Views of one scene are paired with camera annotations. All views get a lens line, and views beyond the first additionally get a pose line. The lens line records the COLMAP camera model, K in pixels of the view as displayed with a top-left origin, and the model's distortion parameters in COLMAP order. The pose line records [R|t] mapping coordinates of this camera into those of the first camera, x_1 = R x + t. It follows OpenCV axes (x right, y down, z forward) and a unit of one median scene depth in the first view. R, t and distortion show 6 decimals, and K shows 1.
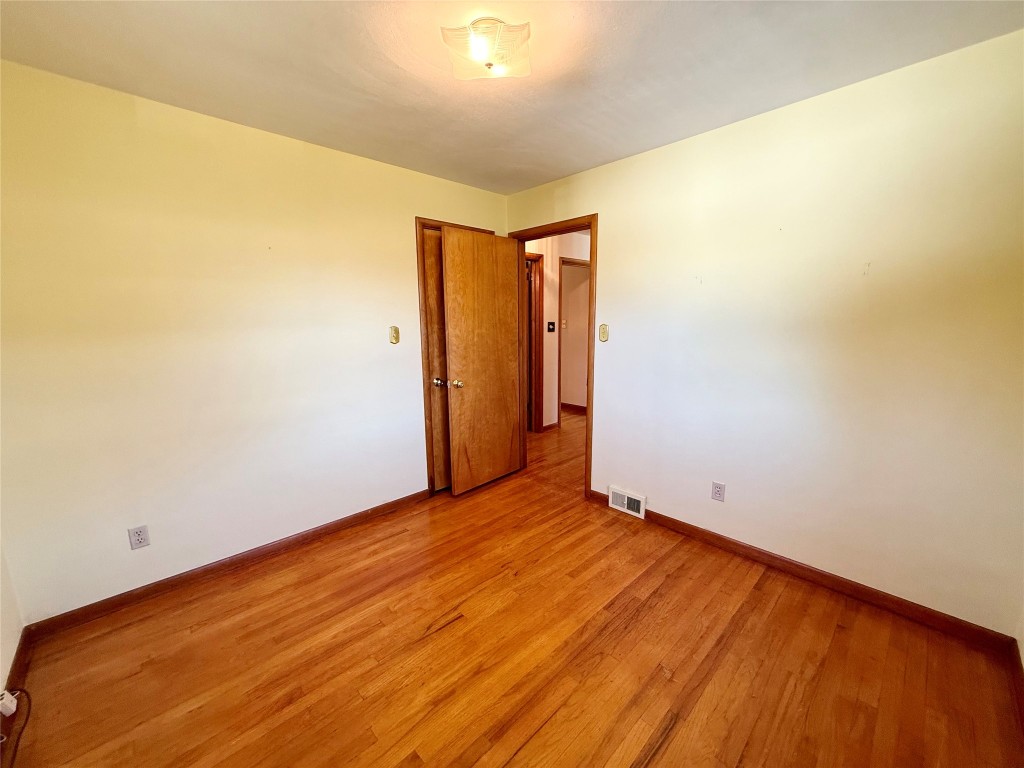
lens RADIAL K [[406.8, 0, 512.0], [0, 406.8, 384.0], [0, 0, 1]] dist [-0.000334, 0.000002]
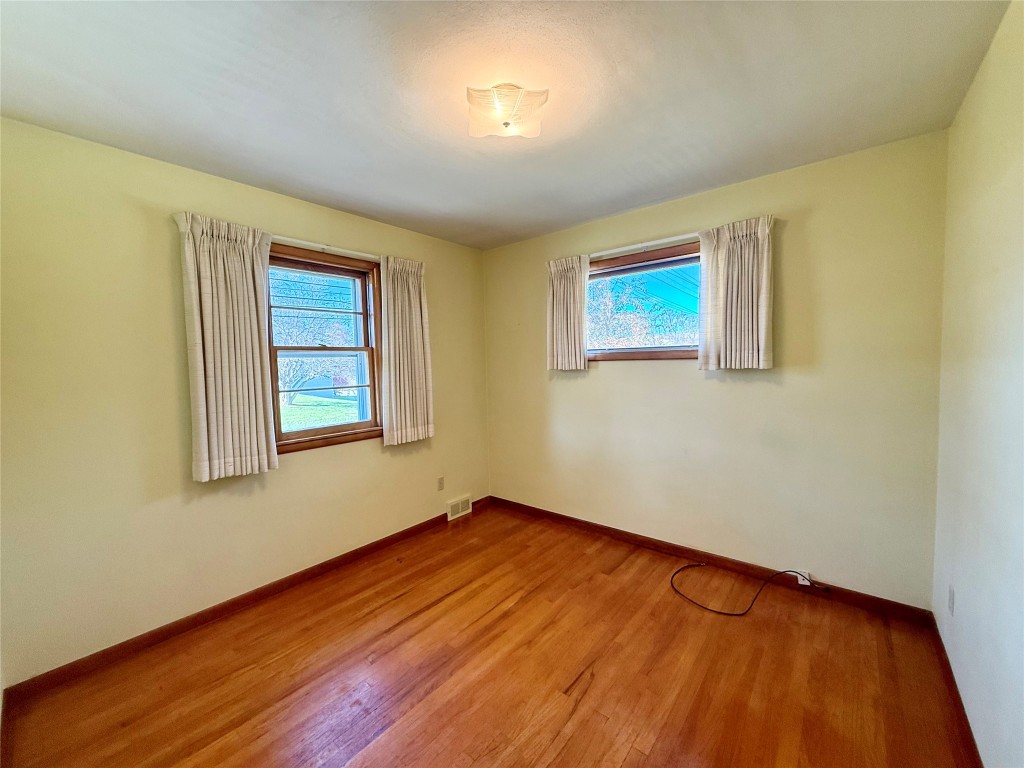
lens RADIAL K [[406.8, 0, 512.0], [0, 406.8, 384.0], [0, 0, 1]] dist [-0.000334, 0.000002]
pose [[-0.993107, 0.041256, -0.109709, 0.065712], [0.016845, 0.976527, 0.214735, -0.294150], [0.115993, 0.211407, -0.970491, 1.892879]]
